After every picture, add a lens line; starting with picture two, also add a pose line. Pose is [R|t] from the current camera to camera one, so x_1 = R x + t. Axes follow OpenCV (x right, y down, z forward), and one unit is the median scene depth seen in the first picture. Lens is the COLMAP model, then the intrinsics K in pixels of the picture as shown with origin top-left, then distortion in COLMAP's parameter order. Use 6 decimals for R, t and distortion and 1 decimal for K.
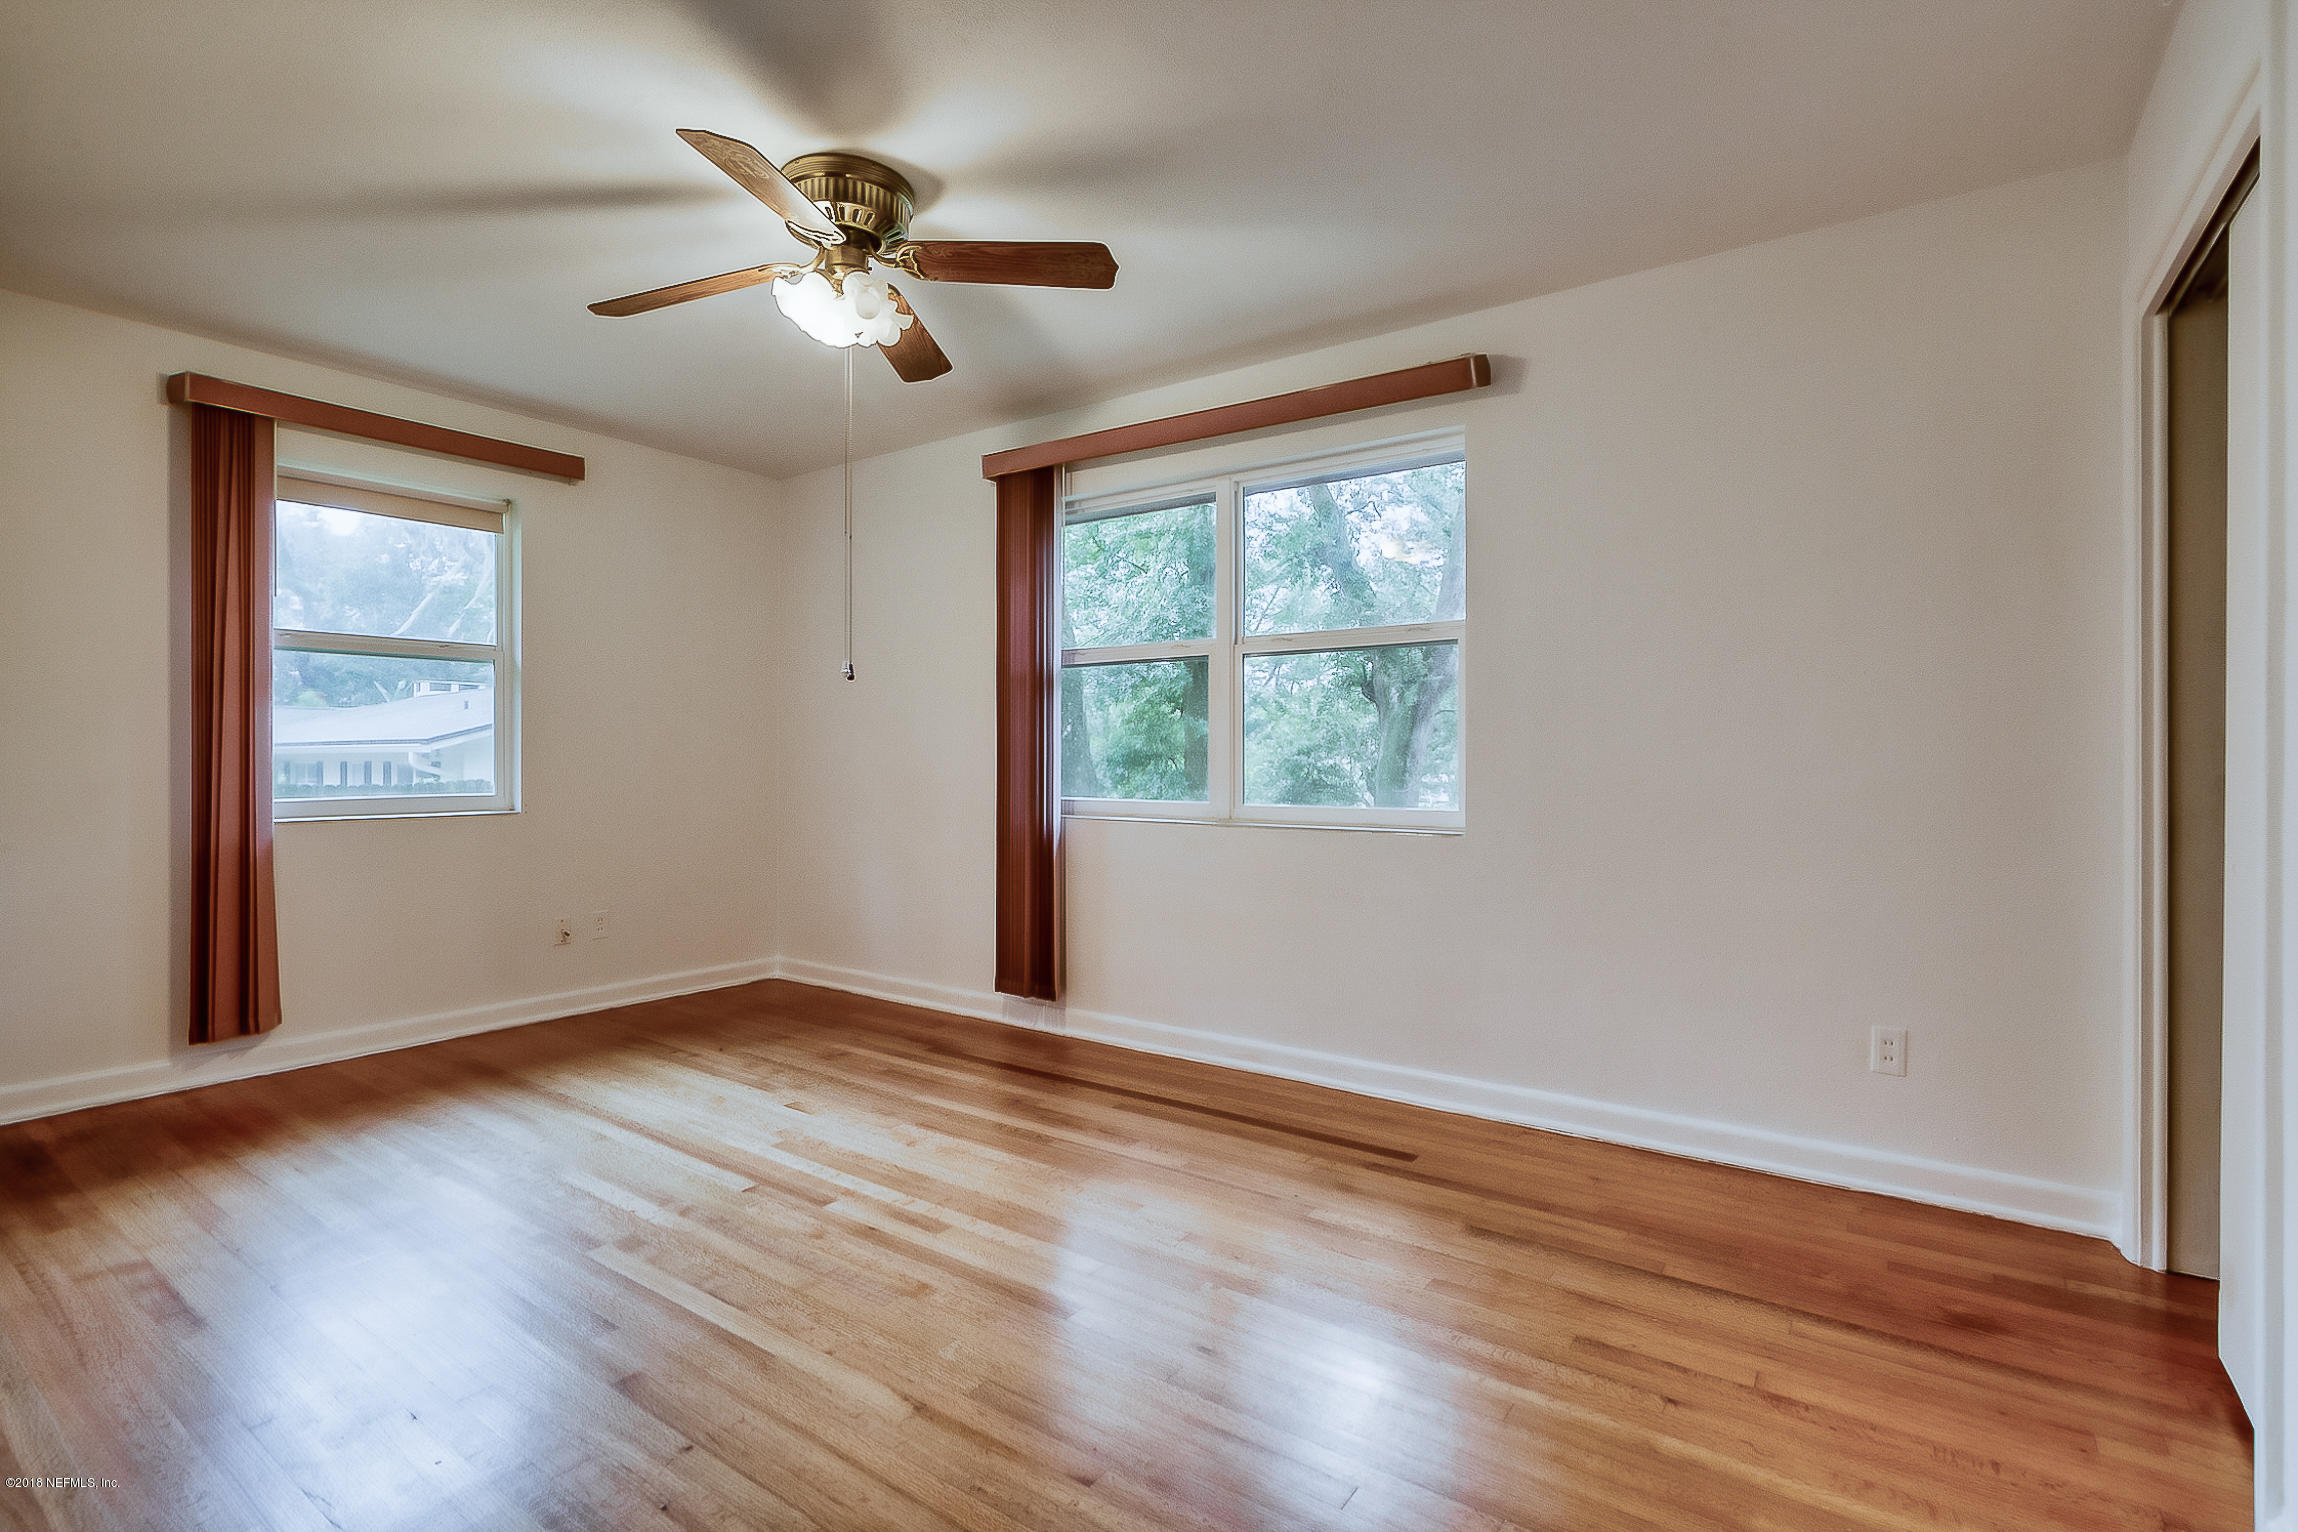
lens RADIAL K [[1104.8, 0, 1159.7], [0, 1104.8, 770.3], [0, 0, 1]] dist [-0.013623, 0.000774]
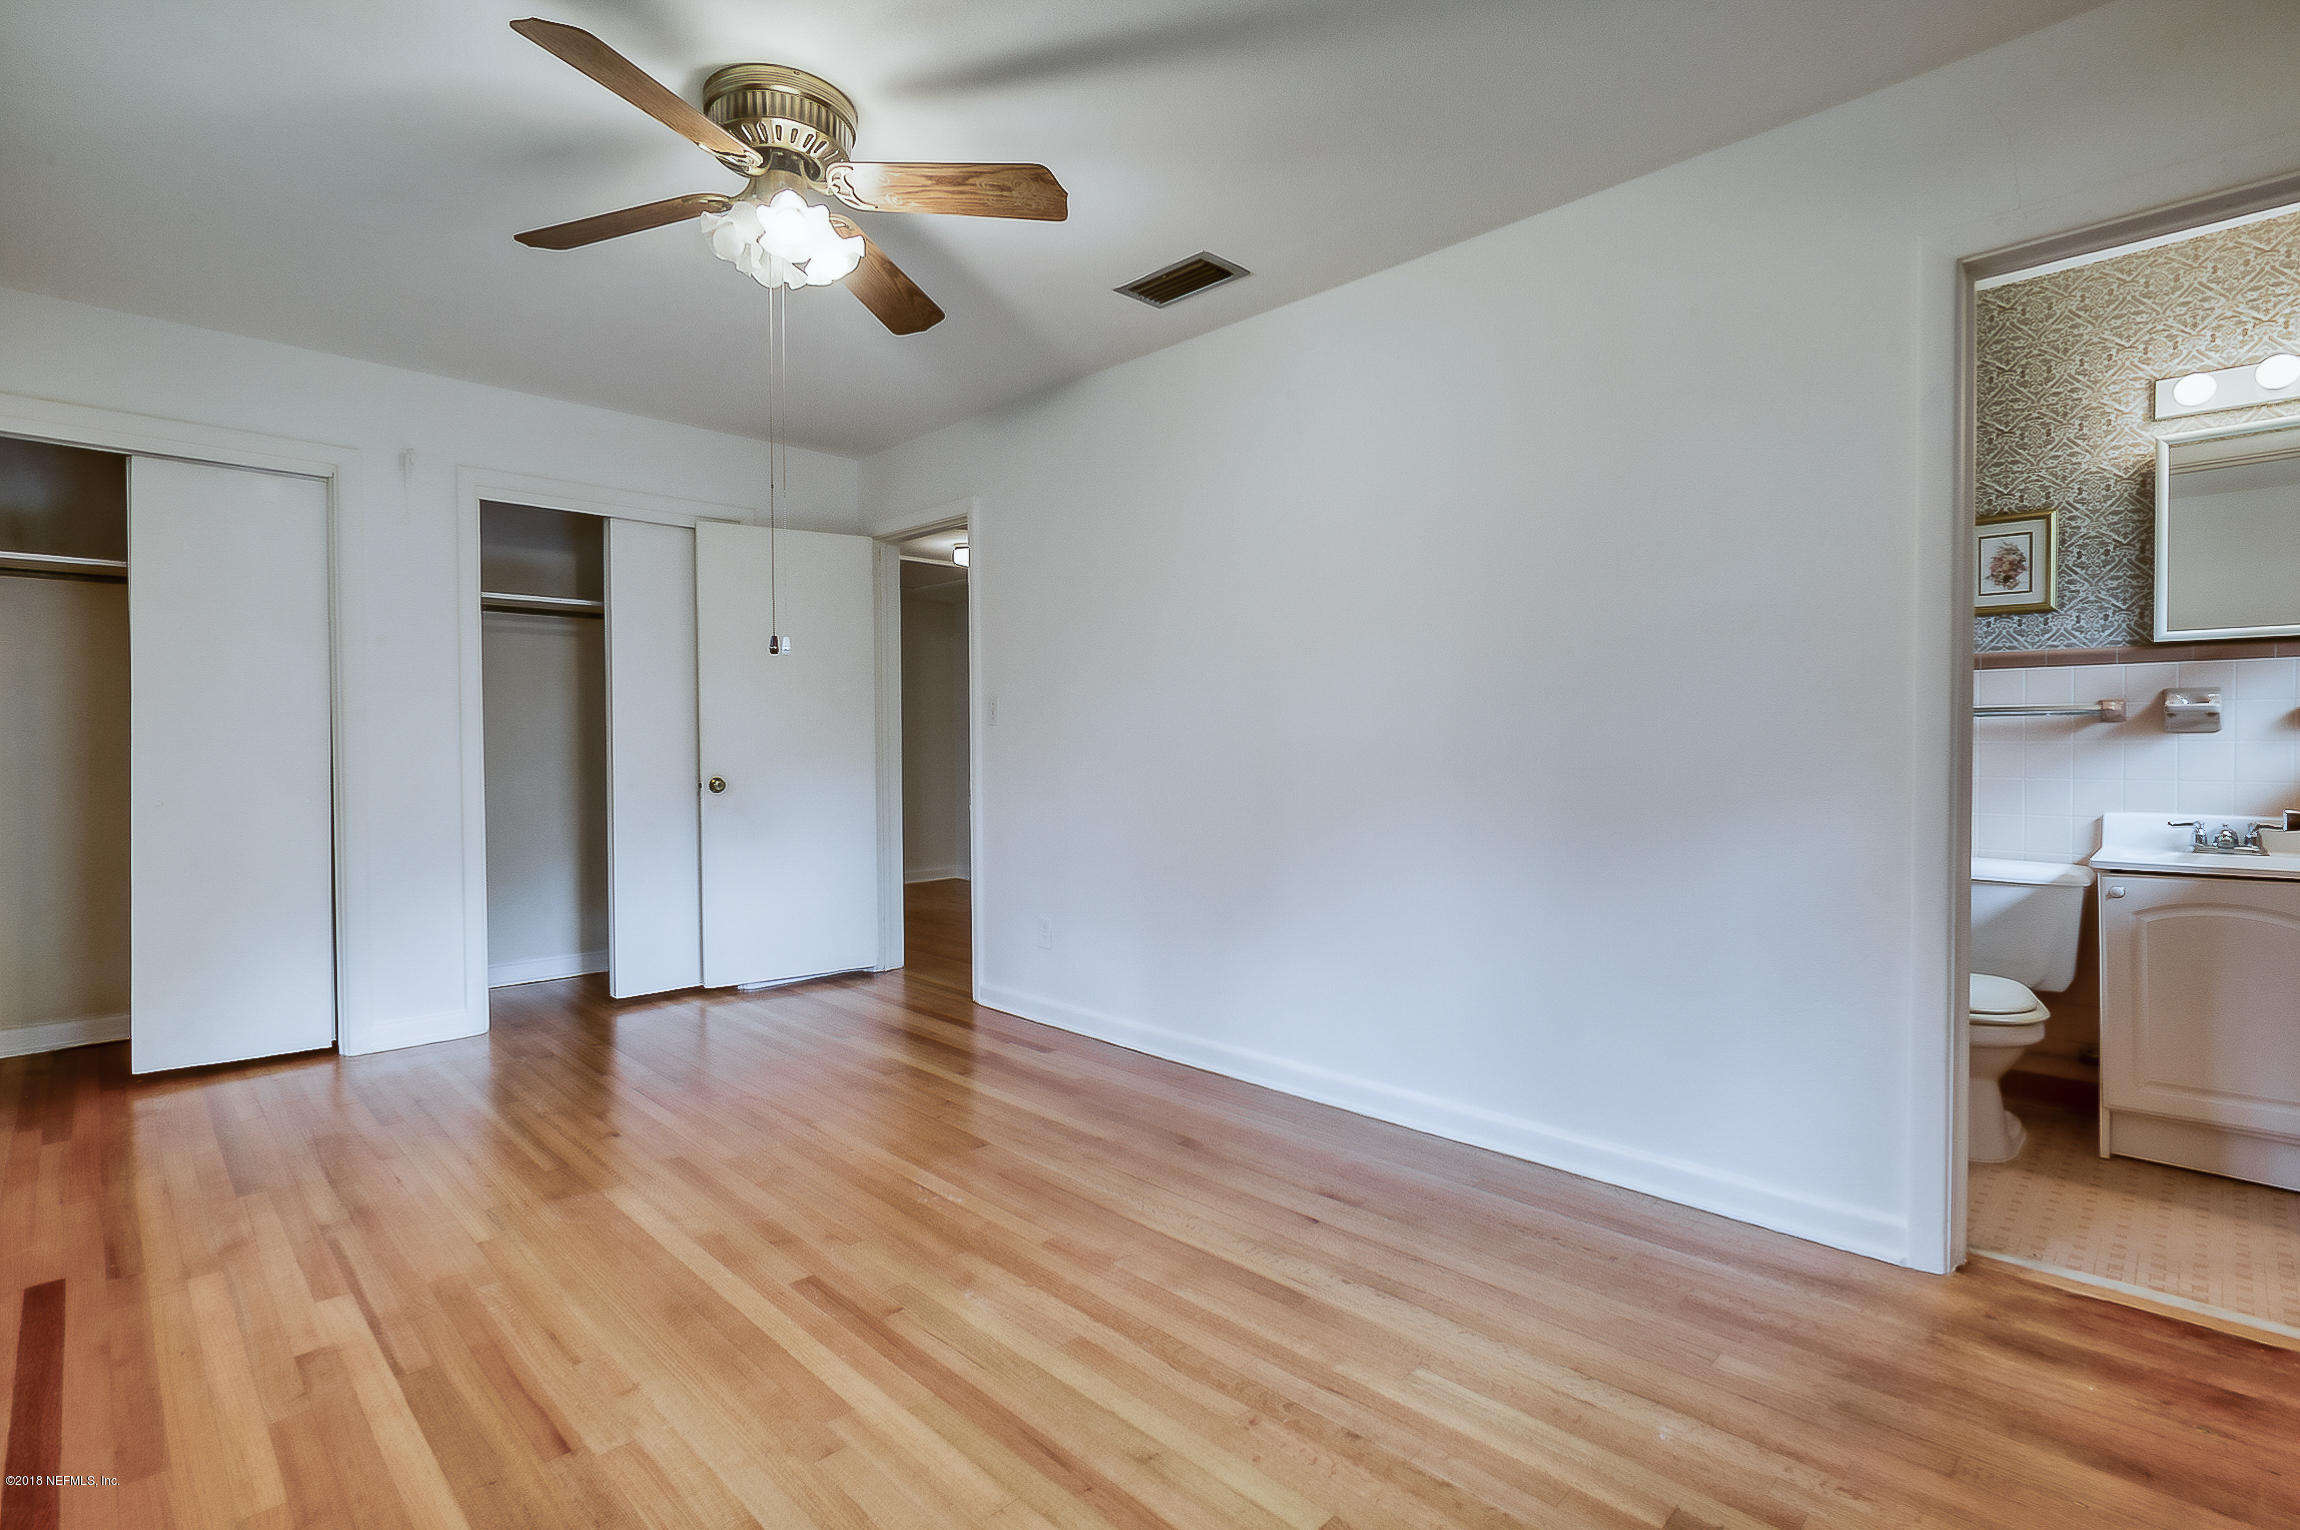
lens RADIAL K [[1105.8, 0, 1160.7], [0, 1105.8, 769.3], [0, 0, 1]] dist [-0.013623, 0.000774]
pose [[-0.988946, 0.006485, 0.148134, -0.683921], [0.010593, 0.999580, 0.026965, -0.007355], [-0.147897, 0.028236, -0.988600, 1.750313]]
